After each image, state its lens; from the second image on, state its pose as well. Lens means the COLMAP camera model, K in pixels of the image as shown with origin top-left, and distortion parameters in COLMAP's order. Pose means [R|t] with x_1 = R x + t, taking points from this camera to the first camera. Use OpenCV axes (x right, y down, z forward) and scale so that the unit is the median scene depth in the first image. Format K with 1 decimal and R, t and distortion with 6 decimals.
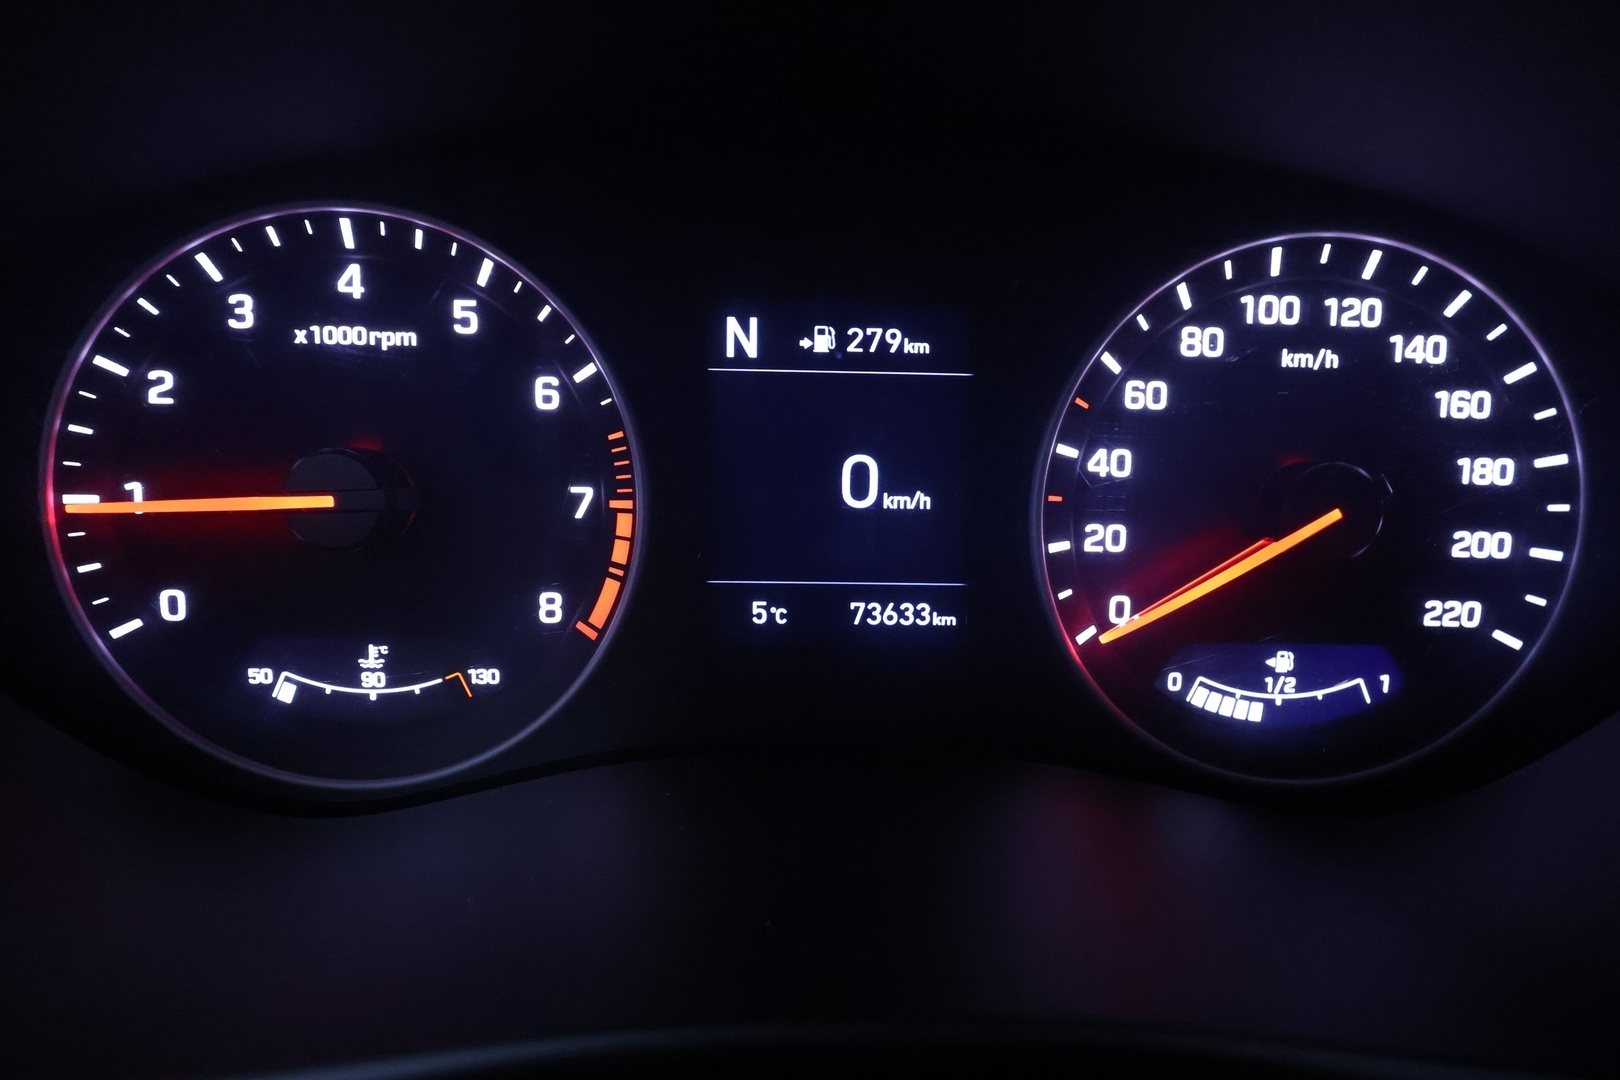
lens RADIAL K [[828.3, 0, 783.7], [0, 828.3, 534.2], [0, 0, 1]] dist [0.028111, 0.000466]
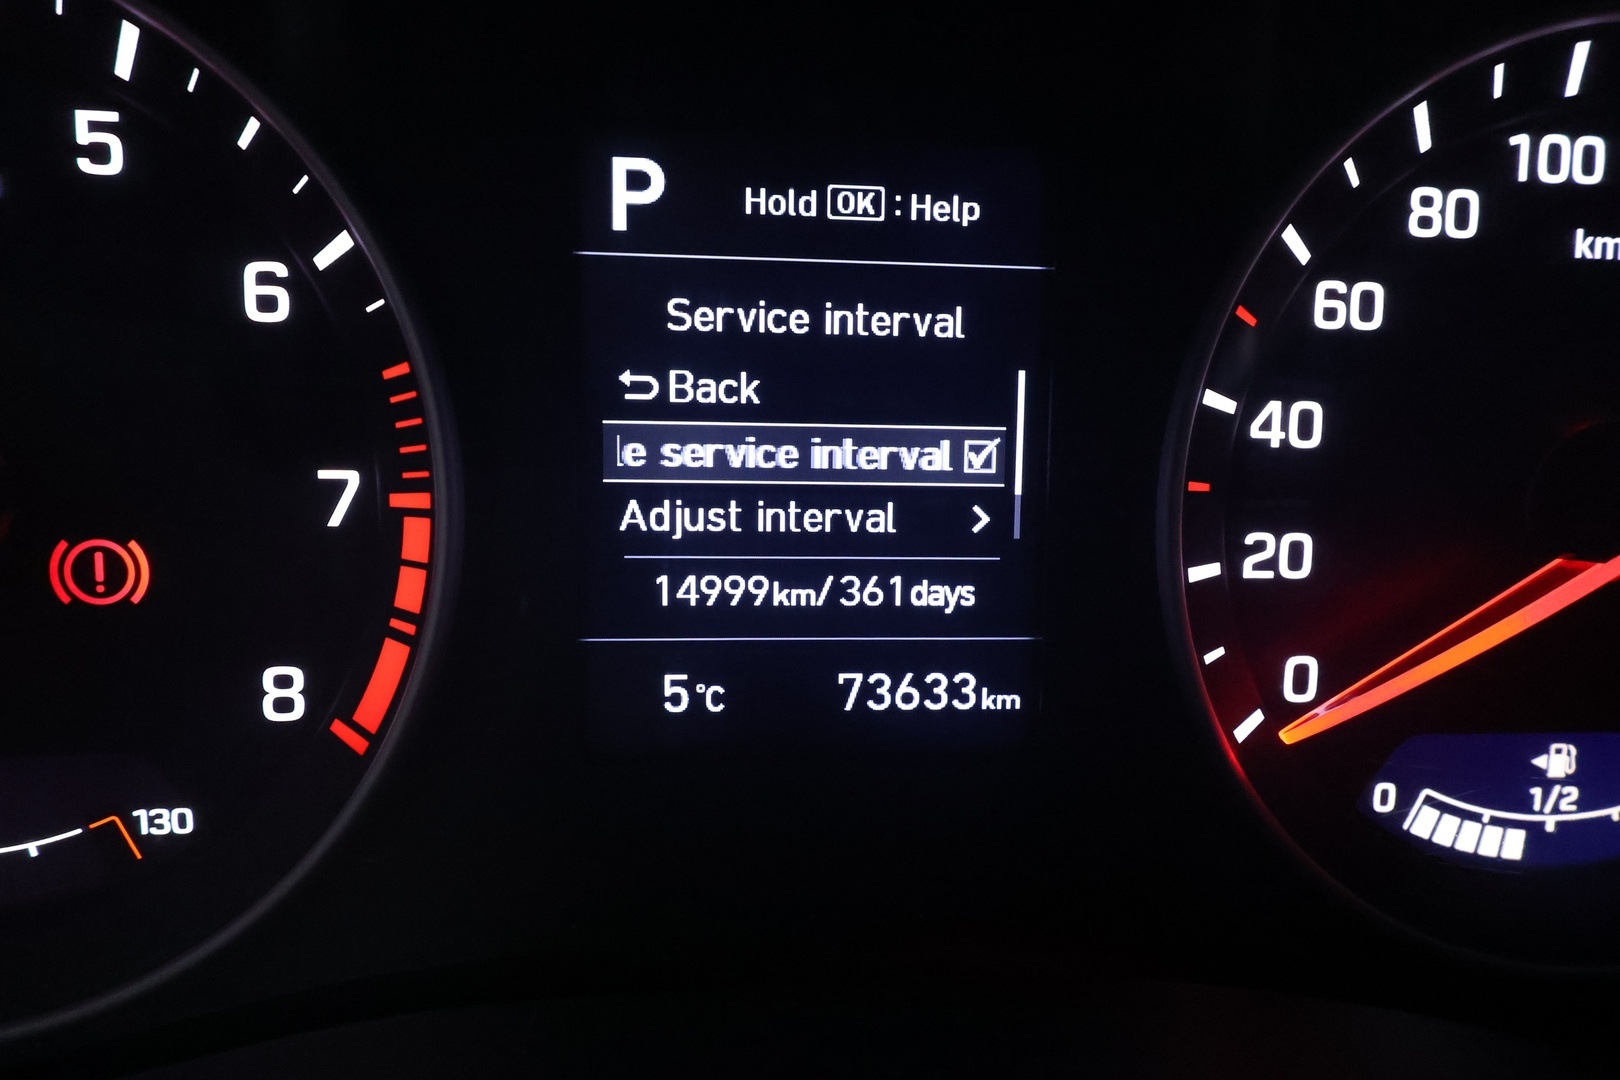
lens RADIAL K [[828.3, 0, 808.7], [0, 828.3, 527.5], [0, 0, 1]] dist [0.028111, 0.000466]
pose [[0.998153, -0.006623, 0.060385, 0.027767], [0.008028, 0.999702, -0.023054, -0.004178], [-0.060214, 0.023496, 0.997909, 0.442935]]
